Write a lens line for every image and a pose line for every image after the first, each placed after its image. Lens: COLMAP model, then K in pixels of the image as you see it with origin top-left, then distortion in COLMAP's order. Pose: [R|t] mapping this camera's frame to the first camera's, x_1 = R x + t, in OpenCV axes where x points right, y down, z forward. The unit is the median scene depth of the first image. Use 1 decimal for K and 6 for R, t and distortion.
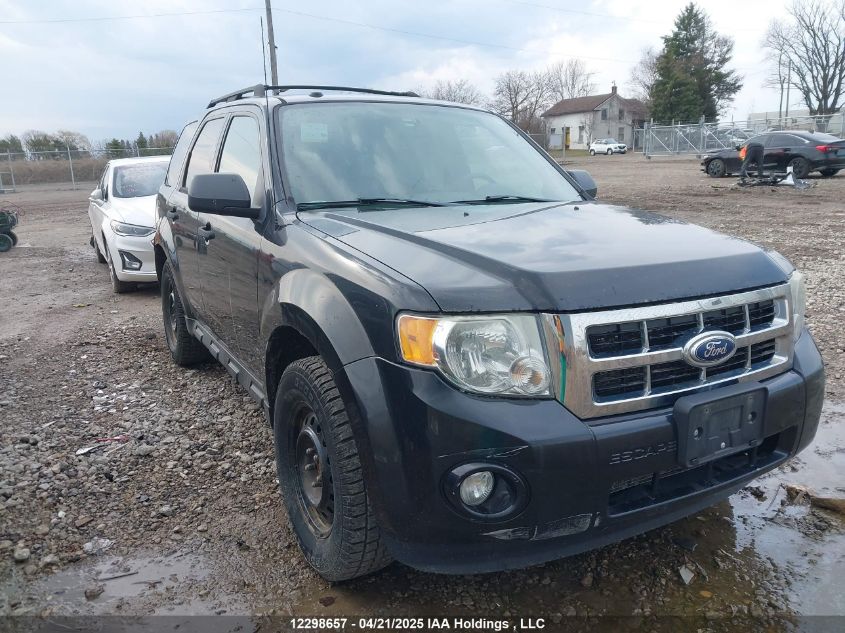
lens RADIAL K [[664.2, 0, 422.3], [0, 664.2, 323.9], [0, 0, 1]] dist [0.014679, -0.016574]
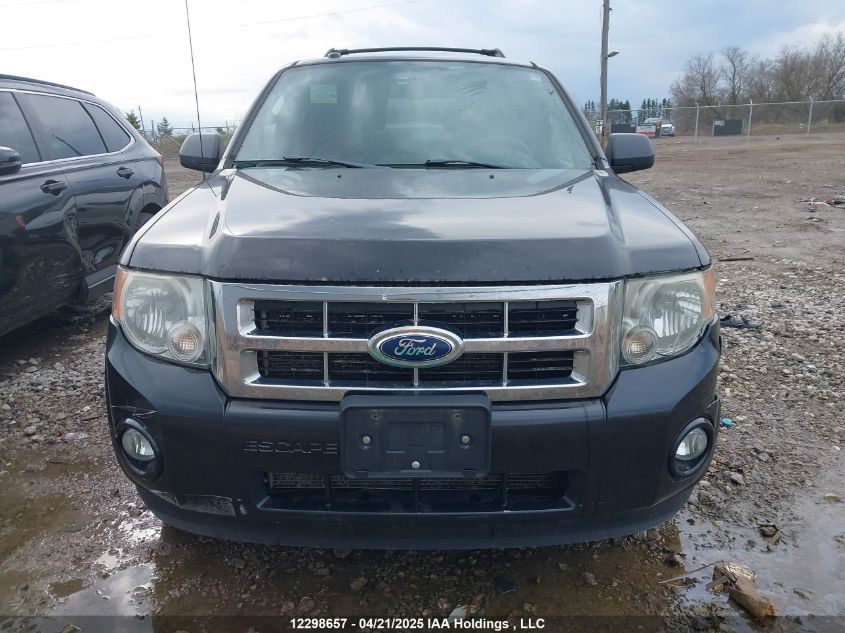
lens RADIAL K [[664.2, 0, 419.3], [0, 664.2, 316.1], [0, 0, 1]] dist [0.014679, -0.016574]
pose [[0.882578, 0.135194, -0.450310, 0.800854], [-0.119388, 0.990817, 0.063475, -0.053194], [0.454756, -0.002260, 0.890613, 0.268236]]
